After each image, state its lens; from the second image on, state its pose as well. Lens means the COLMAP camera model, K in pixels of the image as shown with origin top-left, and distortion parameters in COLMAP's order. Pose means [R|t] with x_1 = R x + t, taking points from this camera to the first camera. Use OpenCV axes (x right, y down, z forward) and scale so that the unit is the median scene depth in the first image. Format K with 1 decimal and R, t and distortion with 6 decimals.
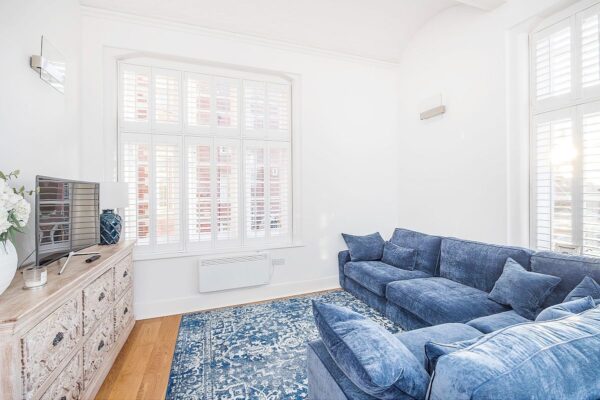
lens RADIAL K [[266.1, 0, 304.5], [0, 266.1, 198.3], [0, 0, 1]] dist [-0.003278, -0.000162]
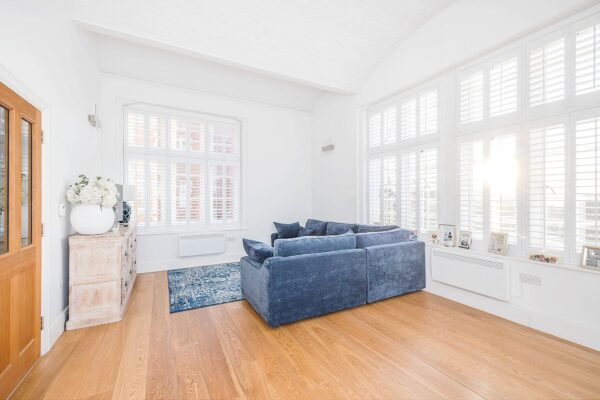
lens RADIAL K [[245.4, 0, 300.8], [0, 245.4, 212.5], [0, 0, 1]] dist [-0.000859, 0.000117]
pose [[0.988340, 0.009111, 0.151992, 0.096502], [-0.013467, 0.999527, 0.027655, 0.043162], [-0.151668, -0.029380, 0.987995, -0.550929]]
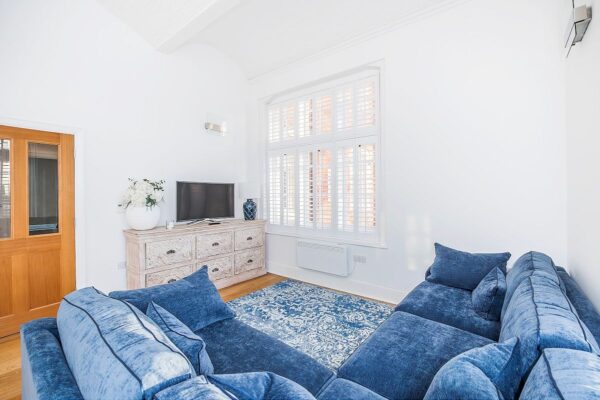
lens RADIAL K [[266.1, 0, 303.0], [0, 266.1, 197.3], [0, 0, 1]] dist [-0.003278, -0.000162]
pose [[0.518107, 0.029807, -0.854796, 0.723249], [-0.019427, 0.999545, 0.023079, -0.011779], [0.855095, 0.004649, 0.518451, 0.346132]]
